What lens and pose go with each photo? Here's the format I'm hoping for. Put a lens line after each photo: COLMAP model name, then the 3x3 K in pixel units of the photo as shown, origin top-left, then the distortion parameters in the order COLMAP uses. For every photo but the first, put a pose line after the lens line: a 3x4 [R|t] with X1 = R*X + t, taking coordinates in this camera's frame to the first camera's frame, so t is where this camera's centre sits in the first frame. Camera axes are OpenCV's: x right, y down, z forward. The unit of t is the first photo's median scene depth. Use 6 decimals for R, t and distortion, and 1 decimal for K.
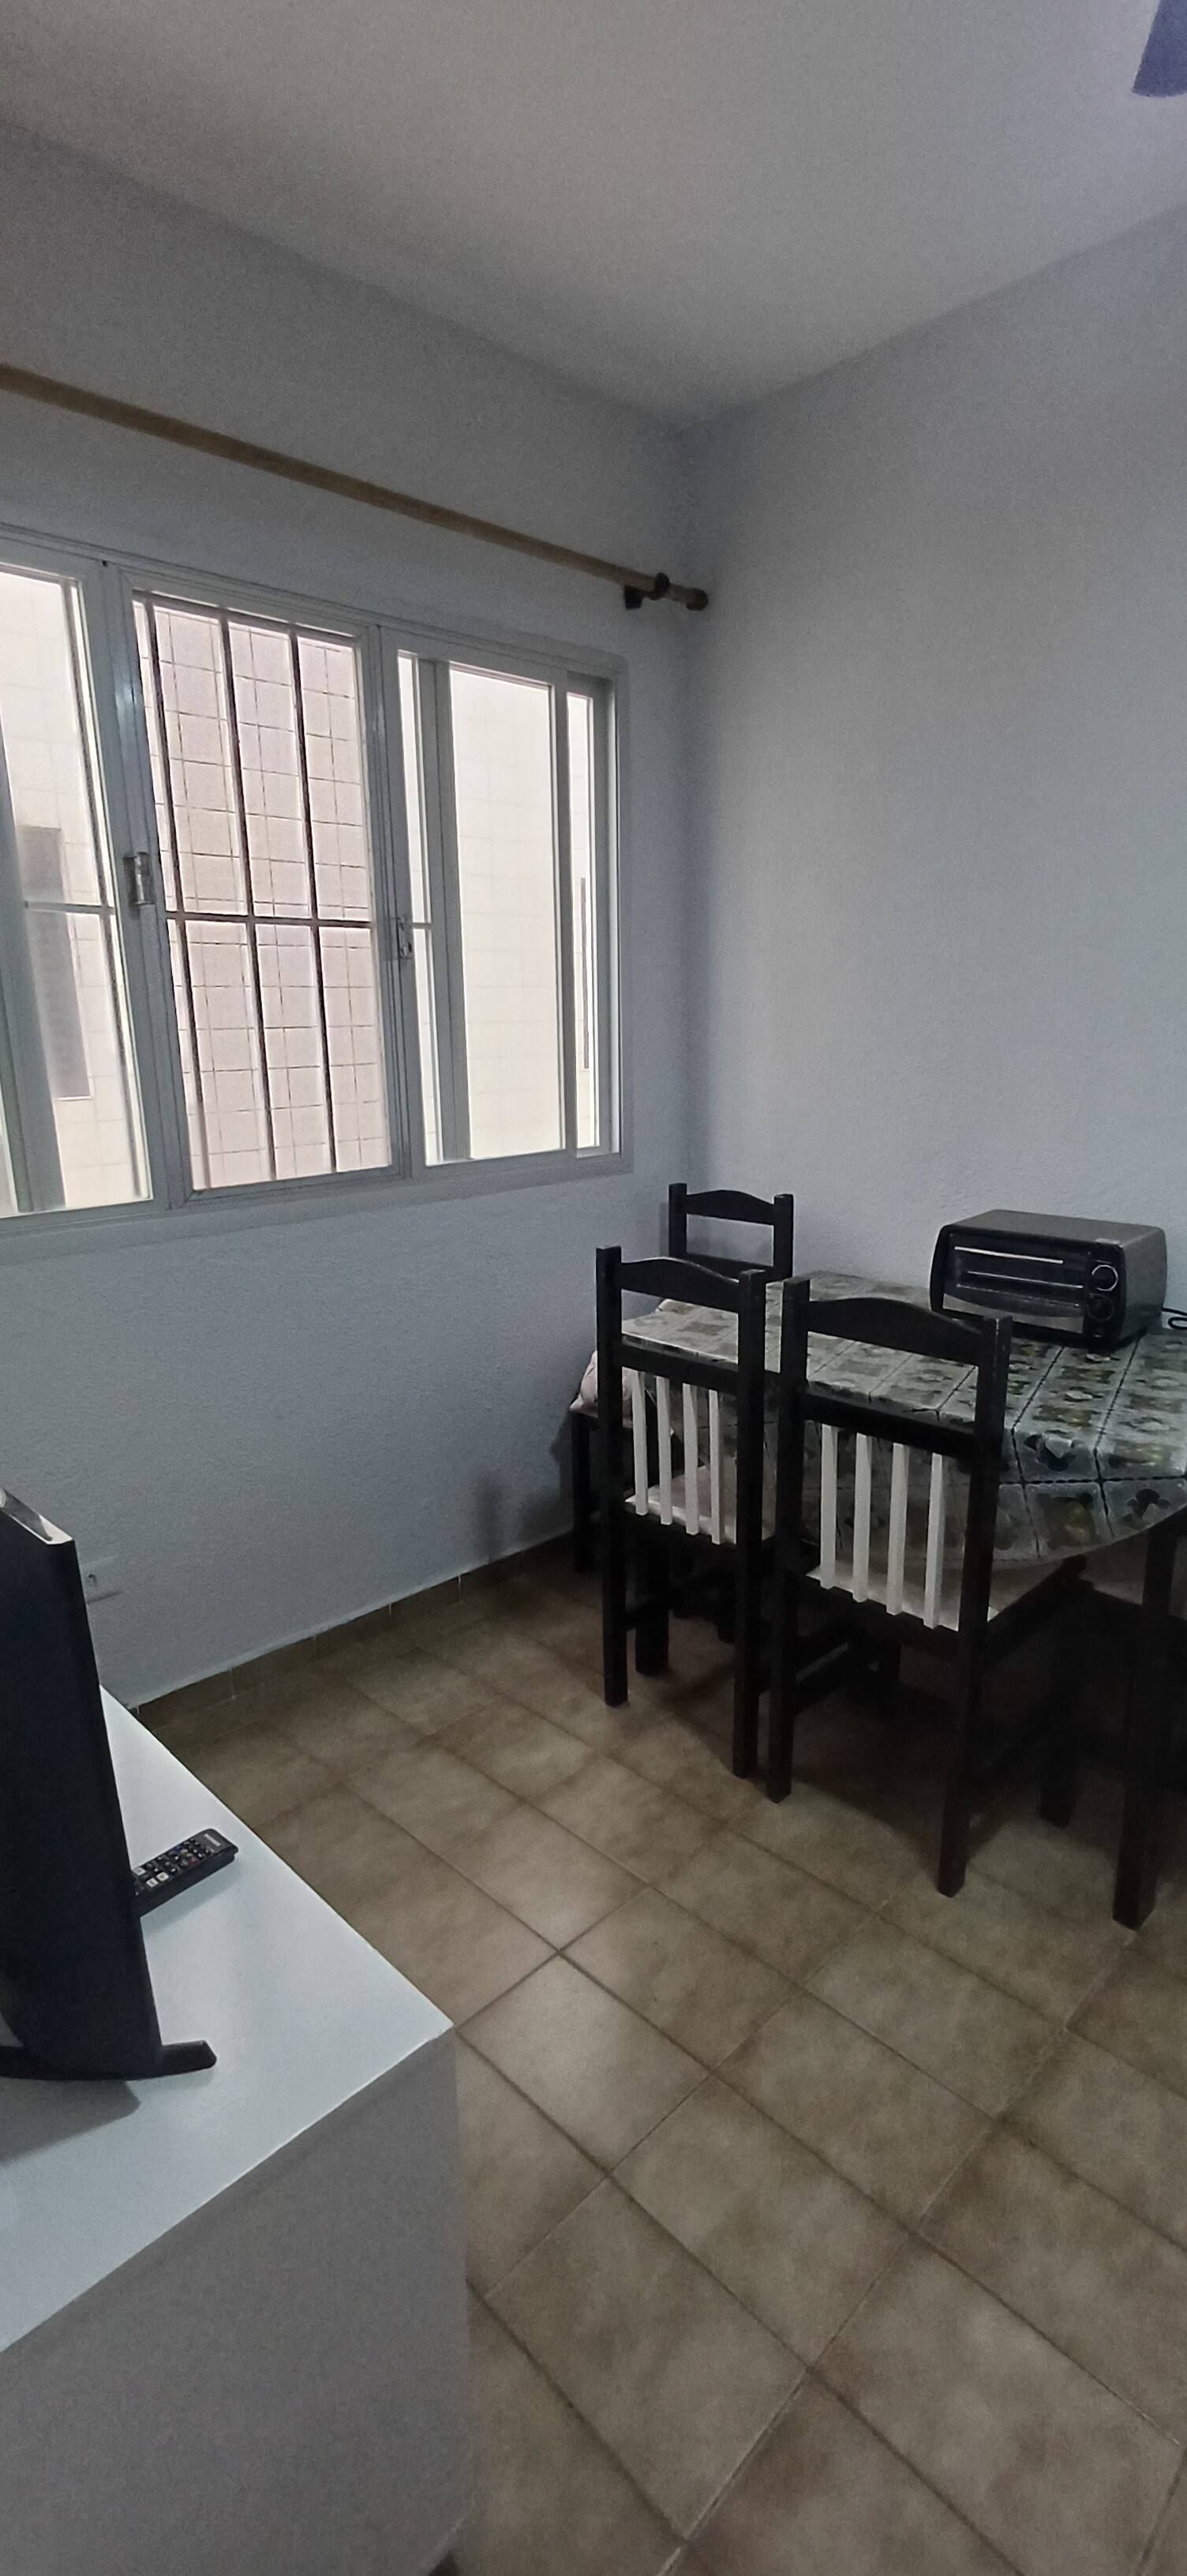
lens RADIAL K [[1186.0, 0, 613.5], [0, 1186.0, 1322.6], [0, 0, 1]] dist [0.031329, 0.000237]
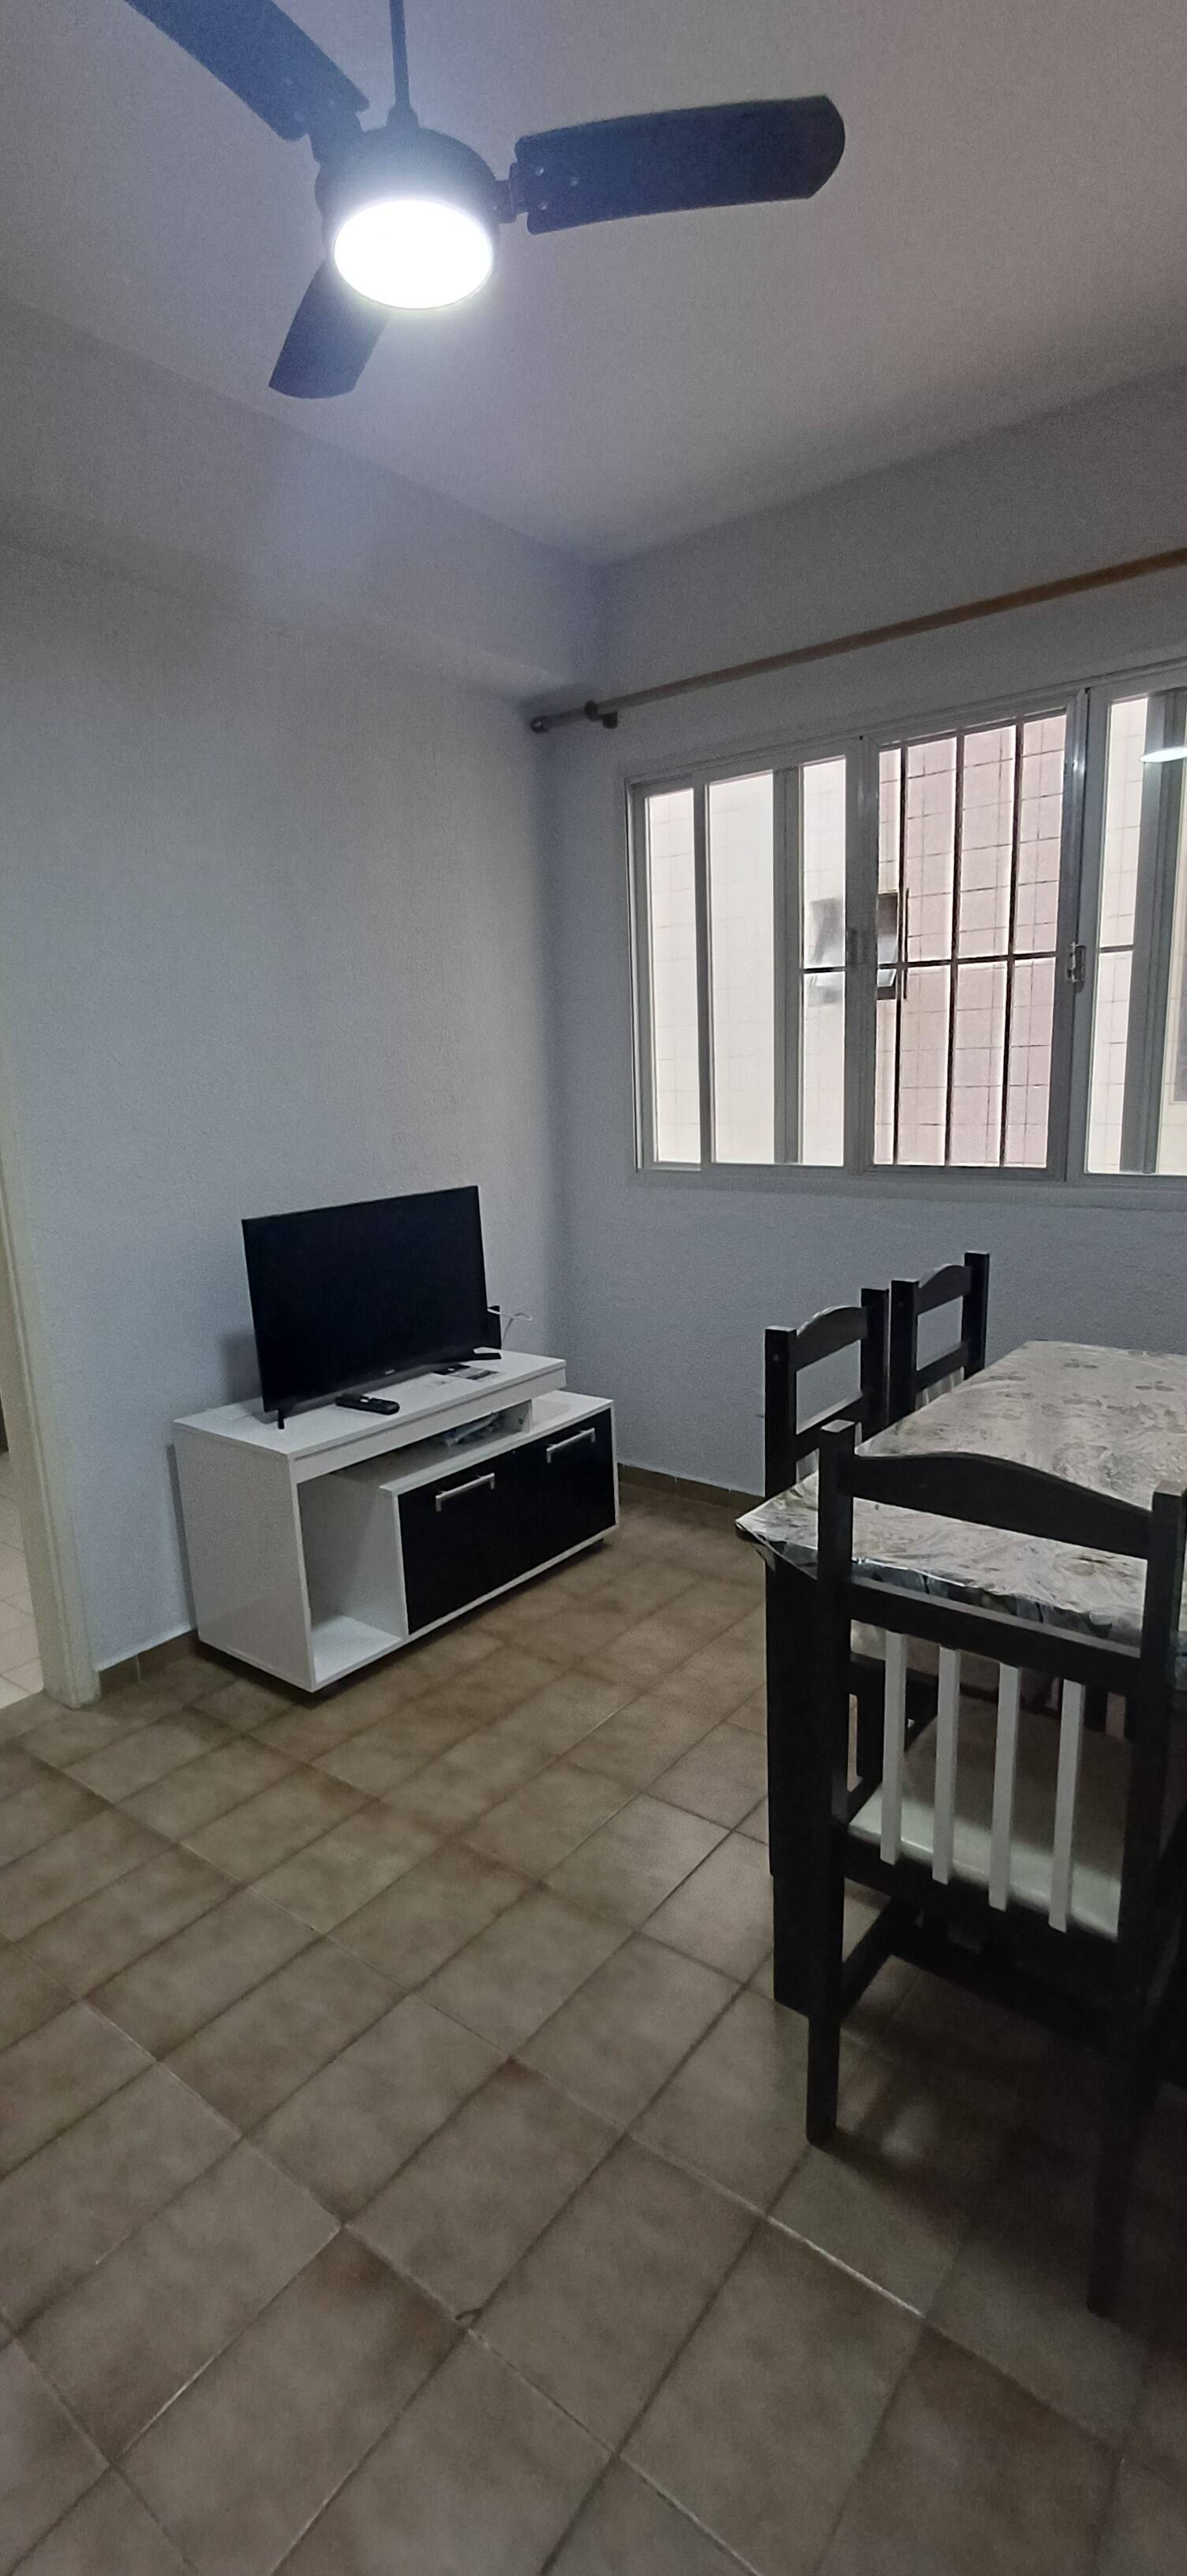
lens RADIAL K [[1192.9, 0, 618.8], [0, 1192.9, 1318.1], [0, 0, 1]] dist [0.022743, -0.000173]
pose [[0.149096, 0.235724, -0.960315, 1.086432], [-0.214336, 0.955785, 0.201334, -0.171842], [0.965314, 0.175812, 0.193028, 0.526285]]
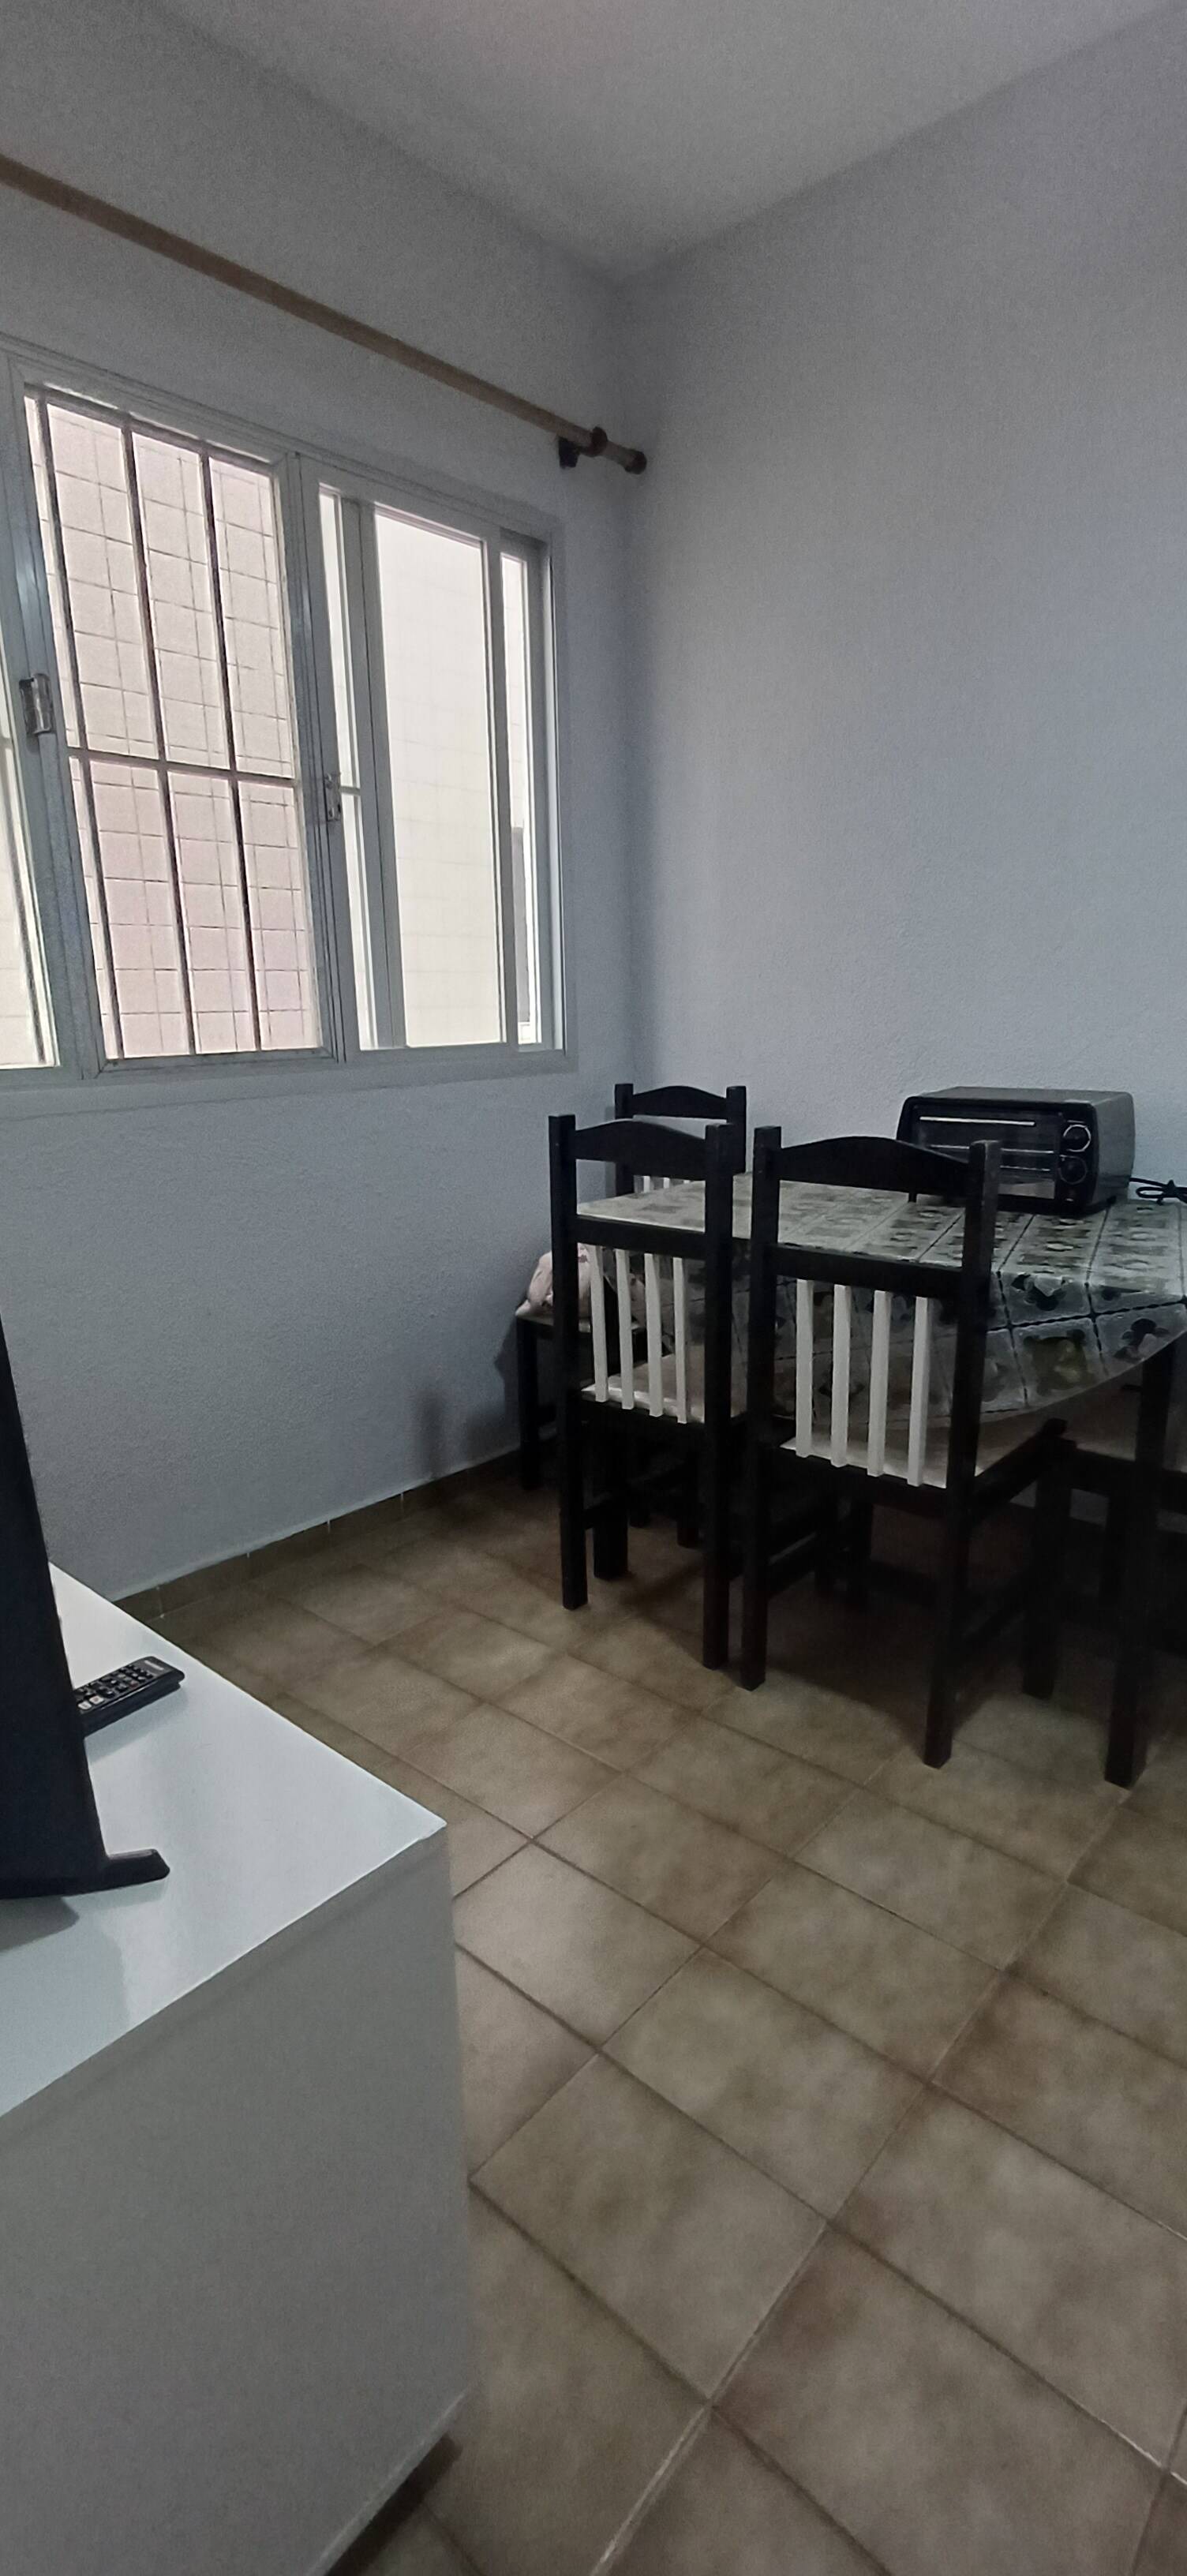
lens RADIAL K [[1192.9, 0, 618.8], [0, 1192.9, 1318.1], [0, 0, 1]] dist [0.022743, -0.000173]
pose [[0.997403, -0.017851, 0.069773, -0.030276], [0.017667, 0.999839, 0.003253, 0.102996], [-0.069820, -0.002012, 0.997558, 0.059130]]
